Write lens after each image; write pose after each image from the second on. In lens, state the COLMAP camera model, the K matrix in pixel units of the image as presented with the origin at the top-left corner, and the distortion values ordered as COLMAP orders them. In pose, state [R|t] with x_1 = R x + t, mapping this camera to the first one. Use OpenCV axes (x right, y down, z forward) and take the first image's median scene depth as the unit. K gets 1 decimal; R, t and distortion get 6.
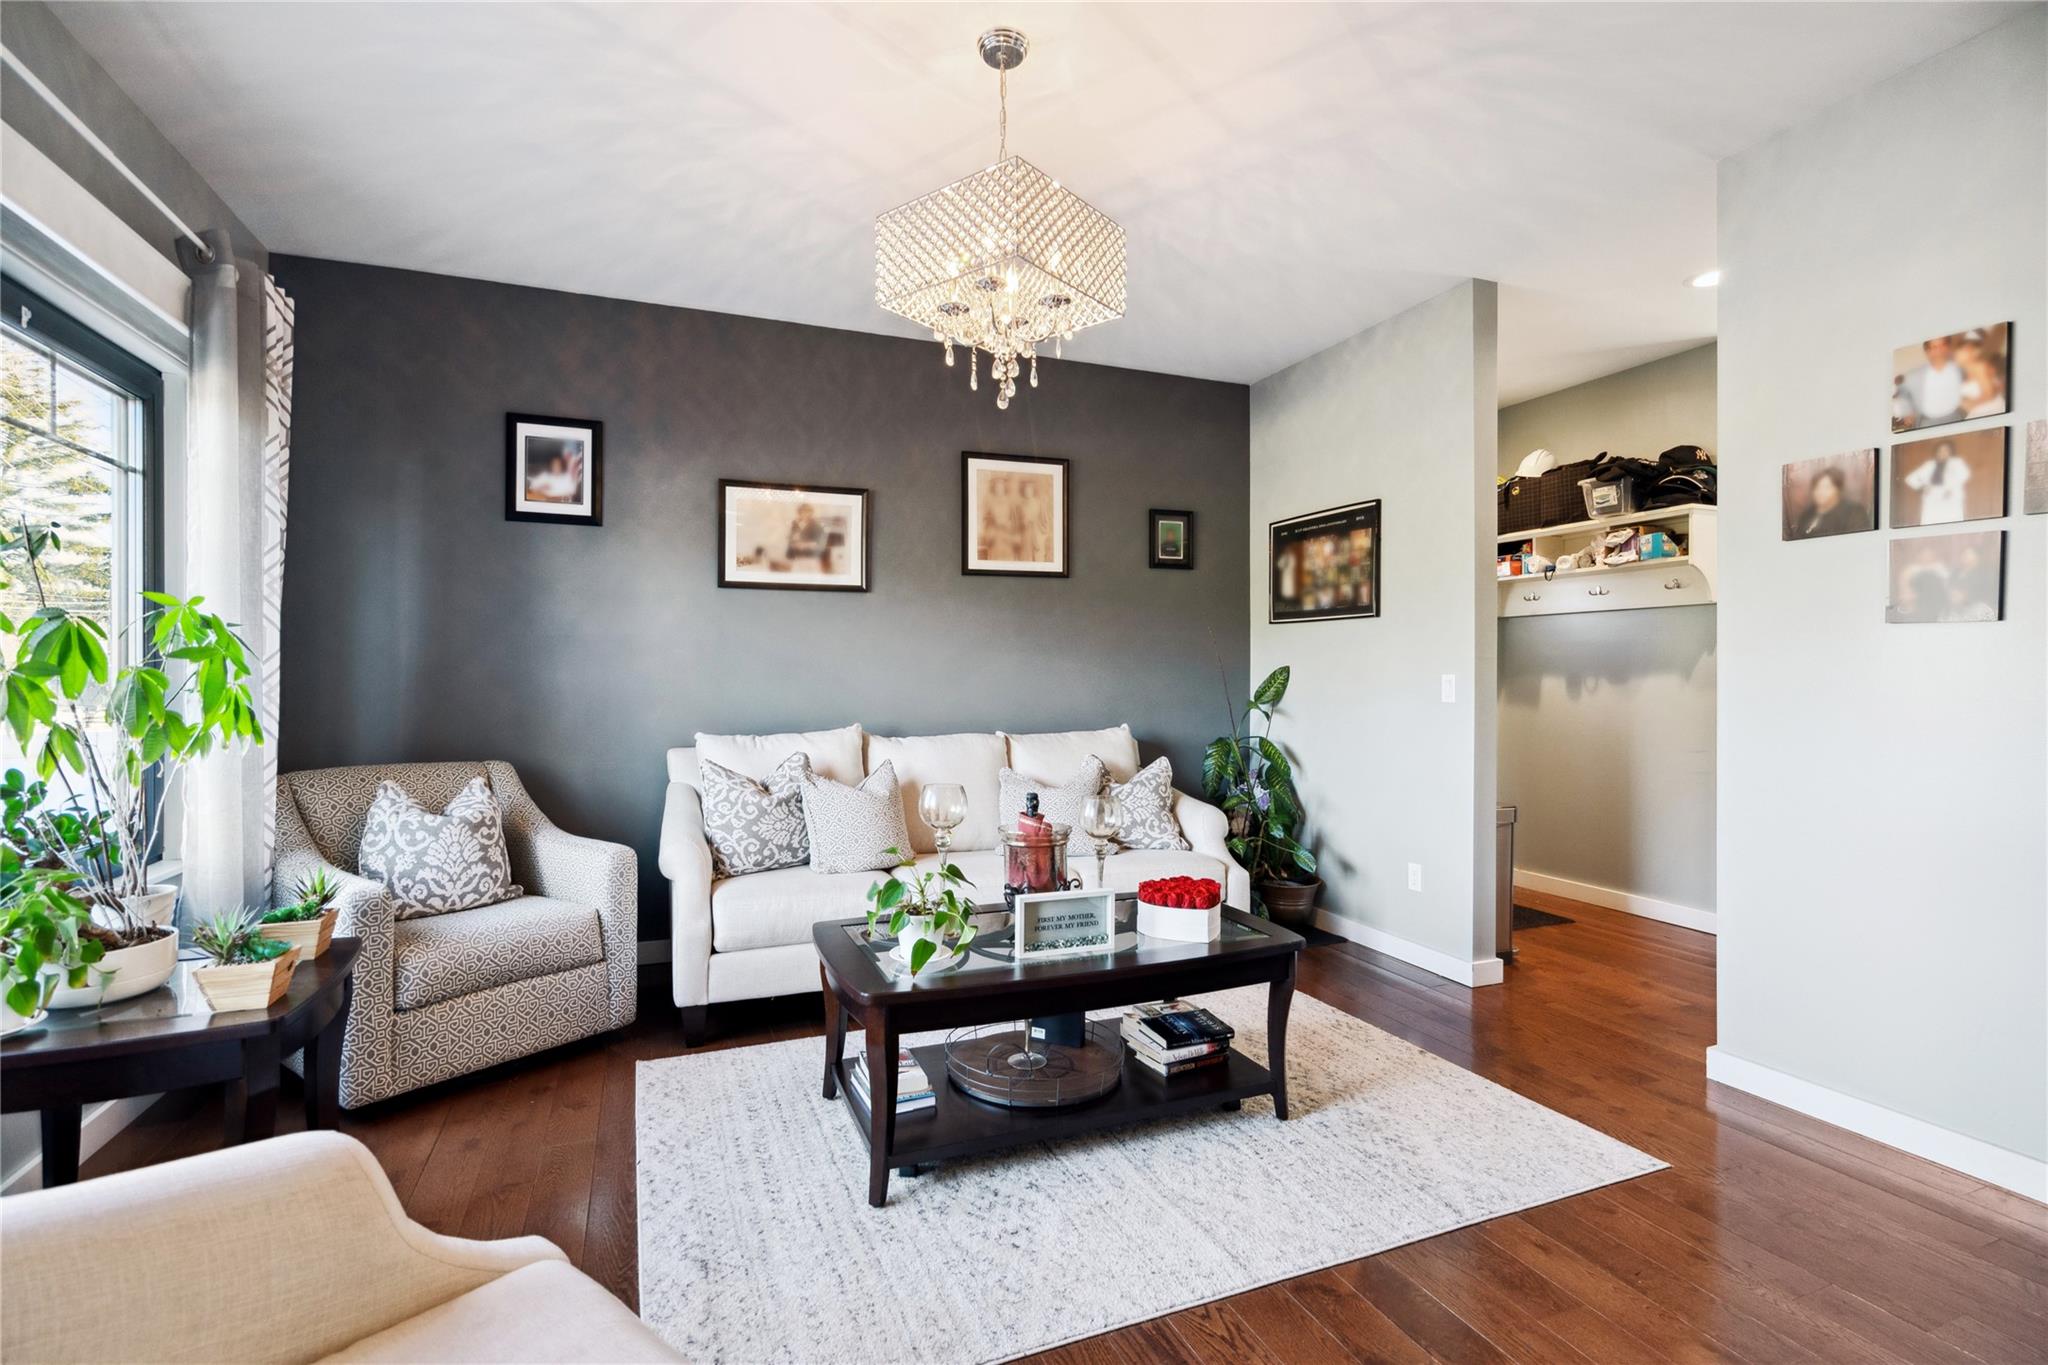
lens RADIAL K [[940.4, 0, 1016.5], [0, 940.4, 680.5], [0, 0, 1]] dist [-0.001399, 0.000728]
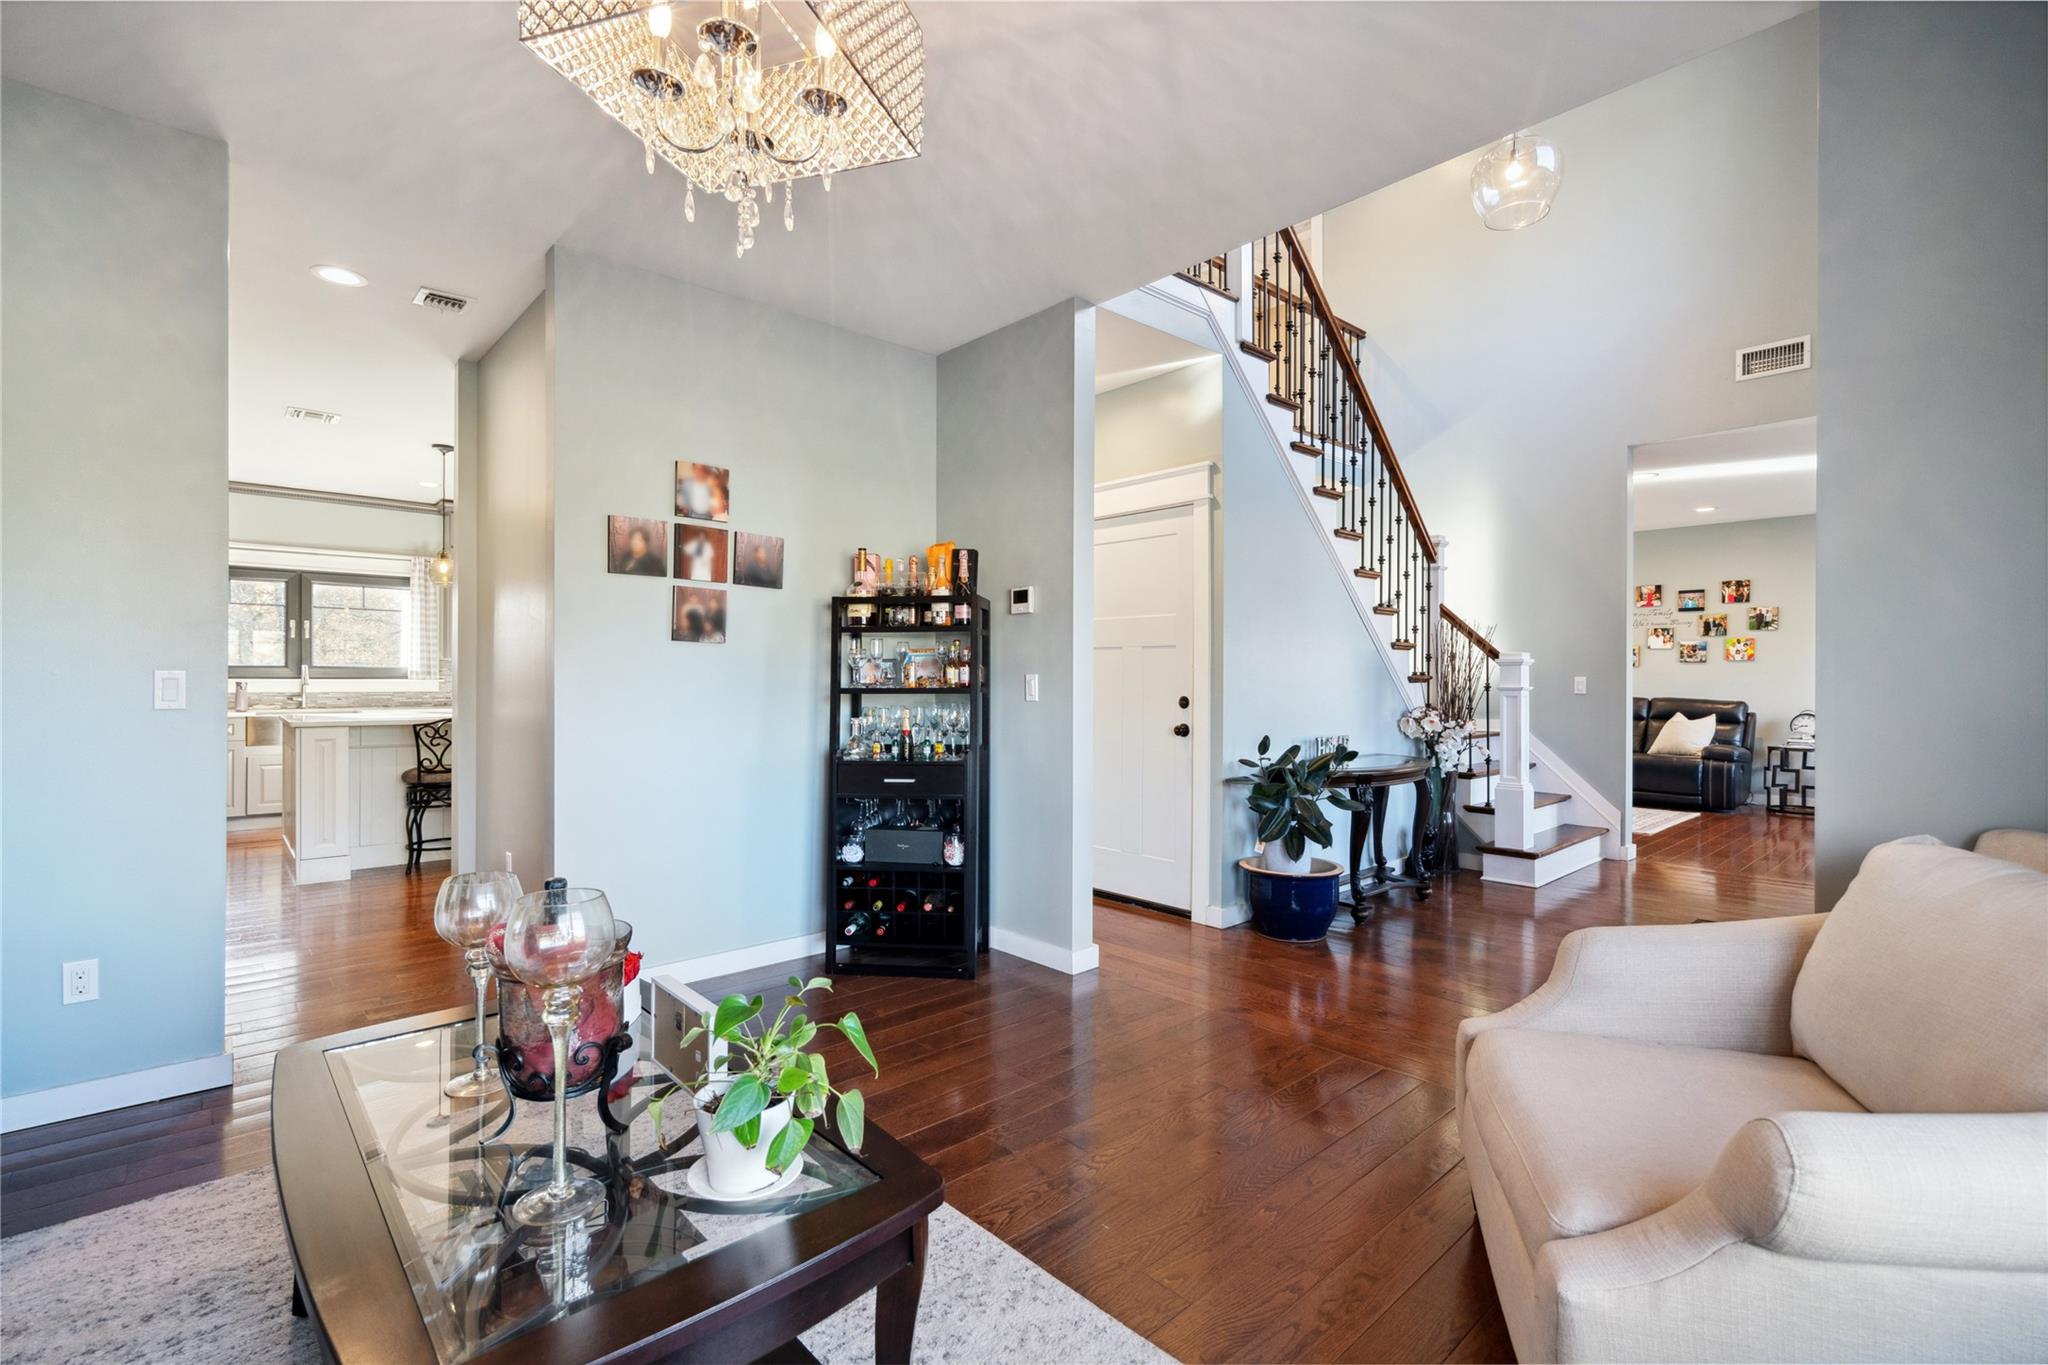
lens RADIAL K [[928.0, 0, 1015.2], [0, 928.0, 681.4], [0, 0, 1]] dist [-0.000930, 0.000182]
pose [[-0.372852, -0.002425, 0.927888, -0.675062], [0.000489, 0.999996, 0.002810, 0.000470], [-0.927891, 0.001502, -0.372849, 1.079324]]
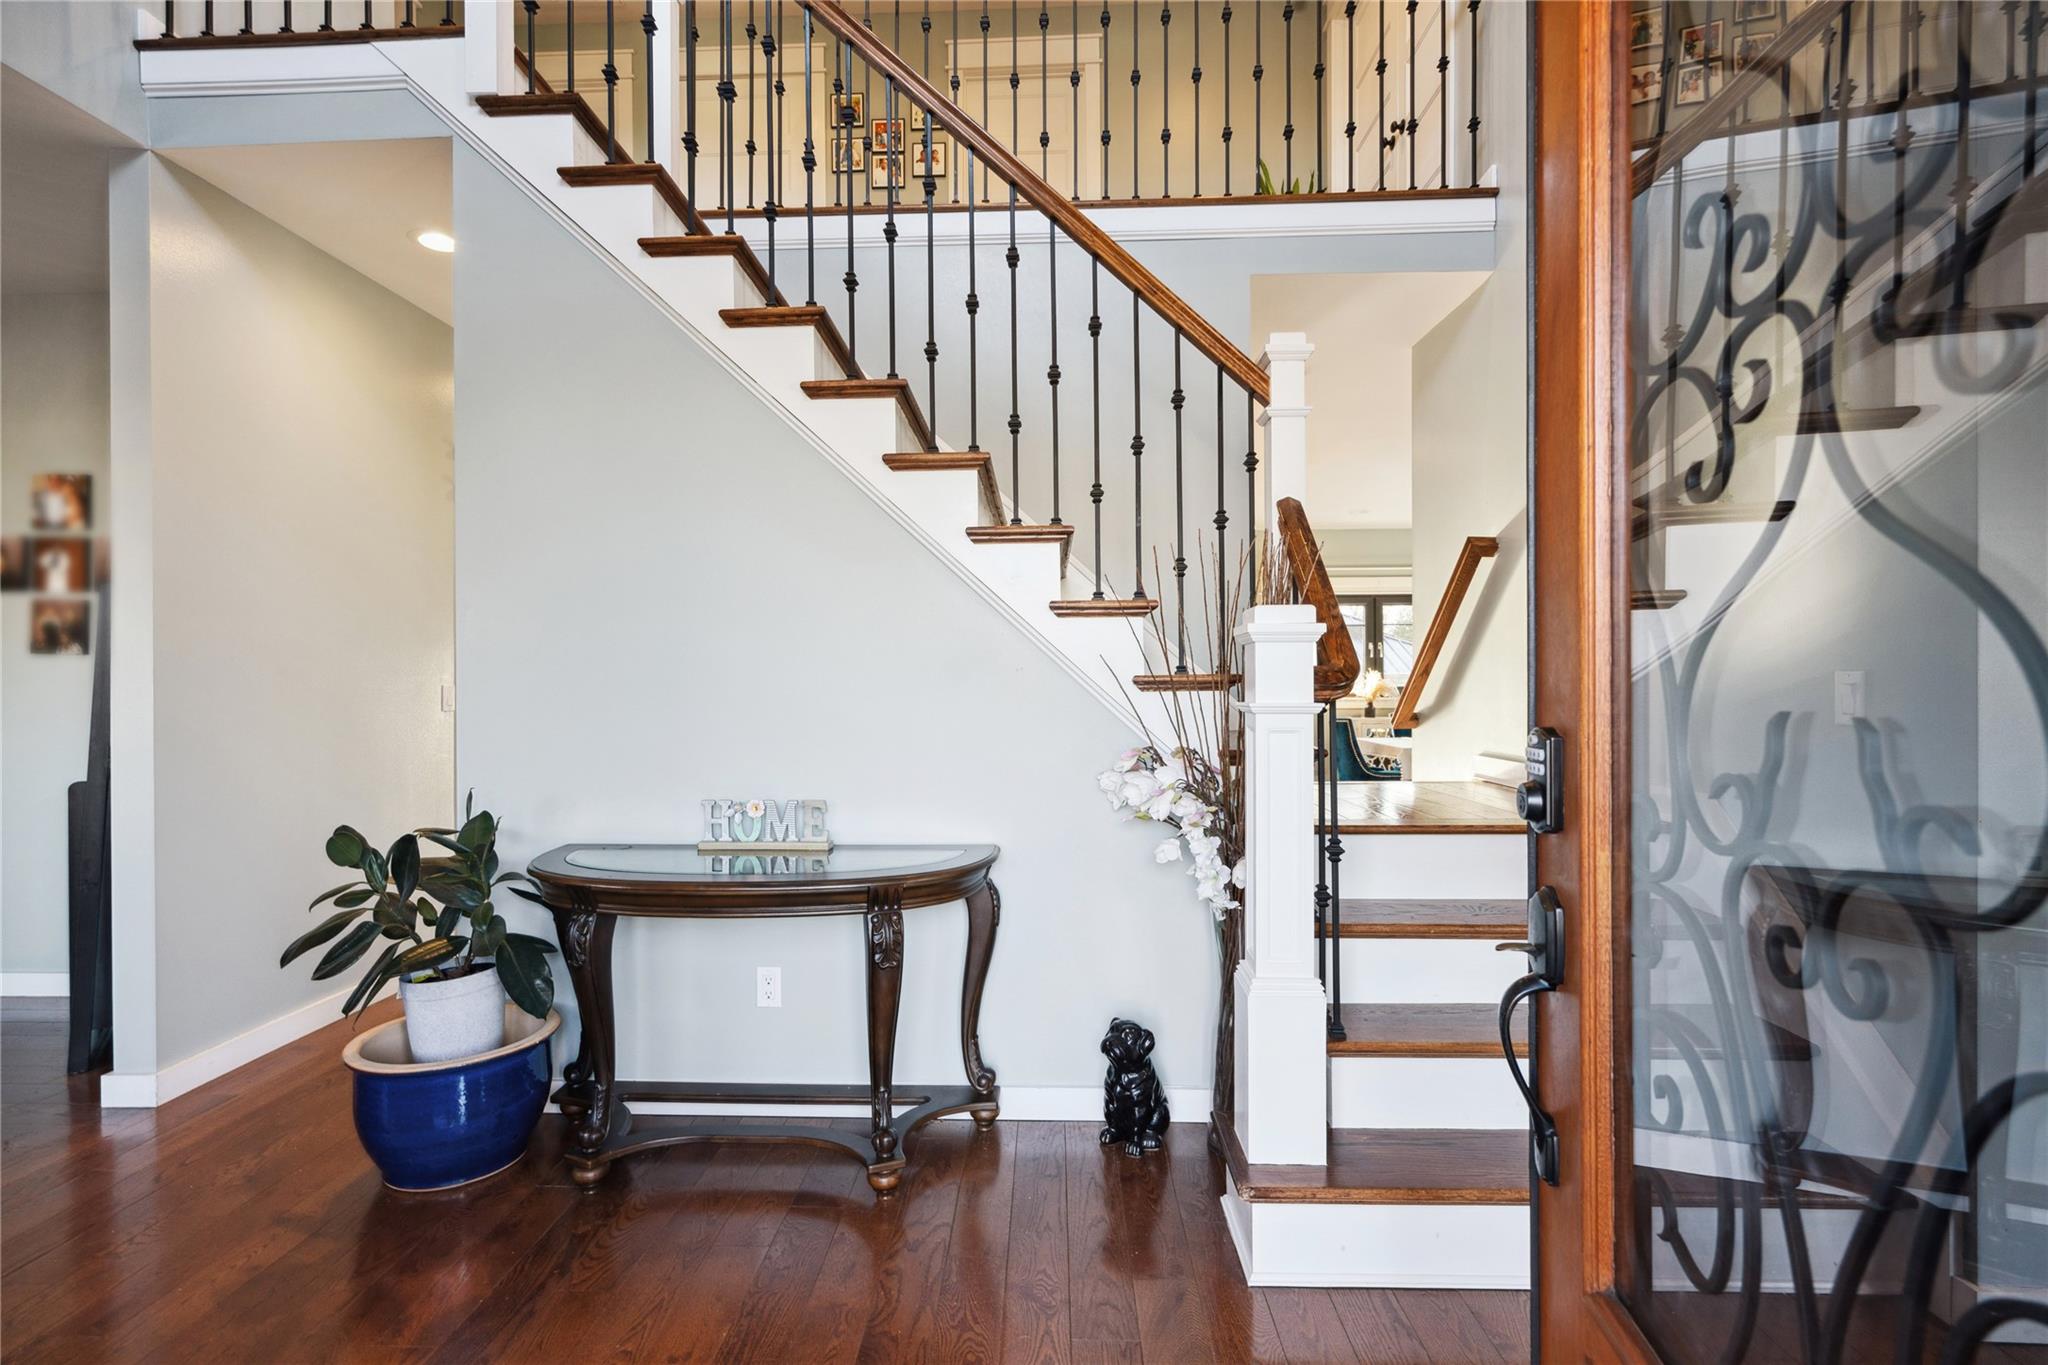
lens RADIAL K [[940.2, 0, 1018.9], [0, 940.2, 687.2], [0, 0, 1]] dist [0.000108, 0.000174]
pose [[0.392324, -0.003136, 0.919822, 0.160813], [0.007307, 0.999973, 0.000293, 0.004940], [-0.919798, 0.006606, 0.392336, -1.097284]]
